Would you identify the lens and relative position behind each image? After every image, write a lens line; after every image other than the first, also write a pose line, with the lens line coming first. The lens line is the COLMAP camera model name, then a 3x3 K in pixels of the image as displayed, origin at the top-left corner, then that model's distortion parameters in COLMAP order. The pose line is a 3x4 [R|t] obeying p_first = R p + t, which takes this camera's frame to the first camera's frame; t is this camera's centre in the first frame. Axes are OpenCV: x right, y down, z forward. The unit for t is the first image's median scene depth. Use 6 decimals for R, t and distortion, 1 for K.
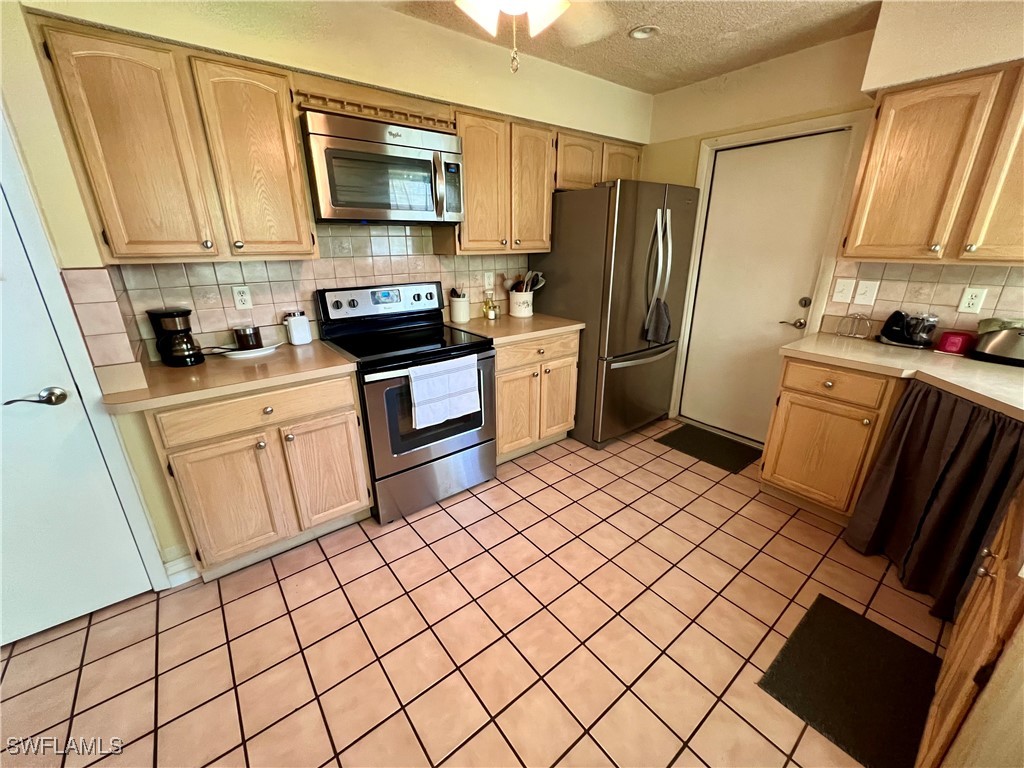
lens RADIAL K [[409.8, 0, 513.8], [0, 409.8, 387.0], [0, 0, 1]] dist [-0.002153, -0.000247]
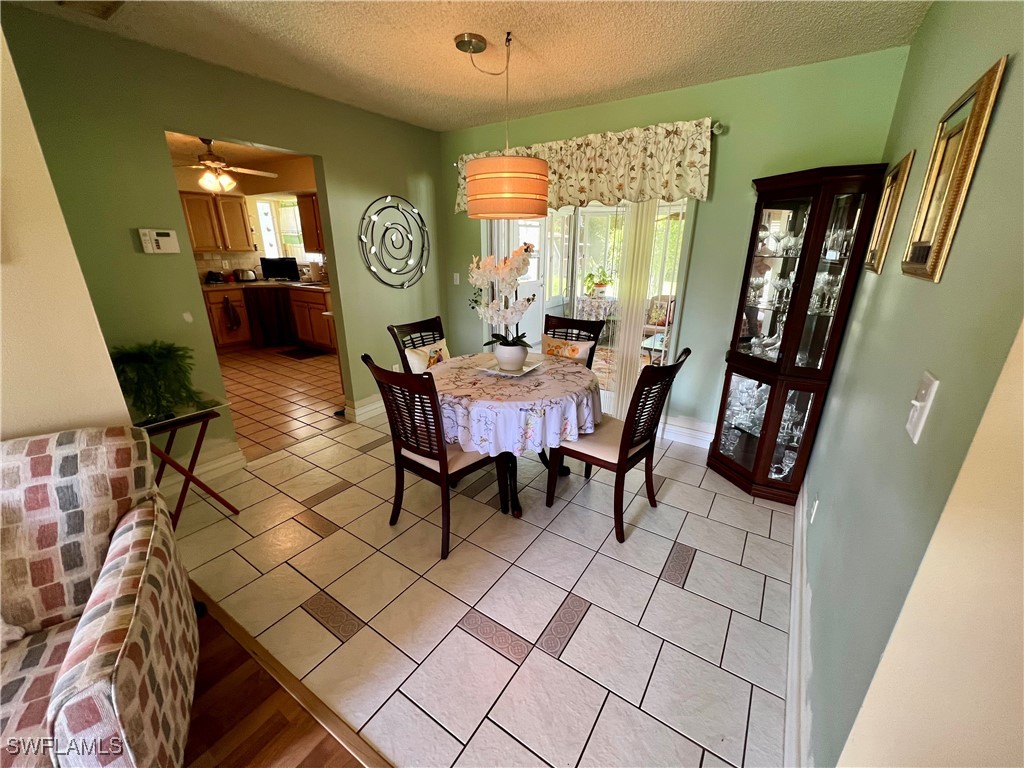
lens RADIAL K [[409.8, 0, 513.8], [0, 409.8, 387.1], [0, 0, 1]] dist [-0.002153, -0.000247]
pose [[-0.303060, -0.314355, 0.899631, -2.501237], [0.314771, 0.858022, 0.405853, 0.007886], [-0.899485, 0.406176, -0.161082, -0.062544]]
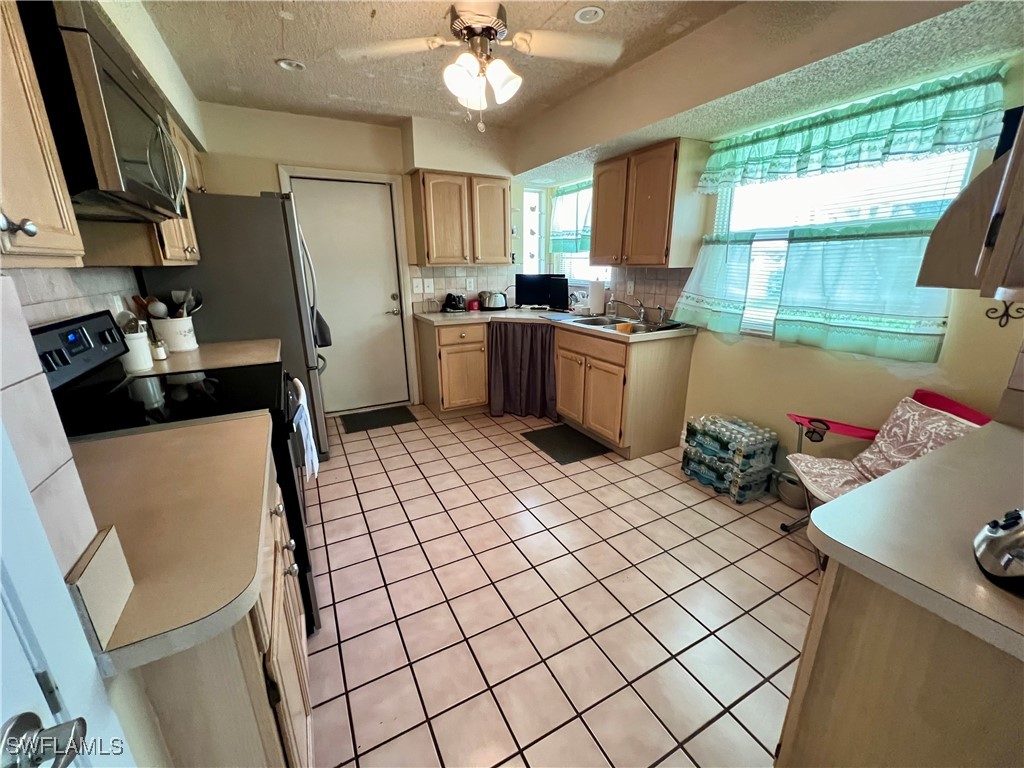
lens RADIAL K [[409.8, 0, 514.2], [0, 409.8, 385.0], [0, 0, 1]] dist [-0.002153, -0.000247]
pose [[0.182103, -0.280359, 0.942463, -0.882538], [0.336630, 0.918345, 0.208141, -0.100982], [-0.923861, 0.279358, 0.261611, 0.400729]]
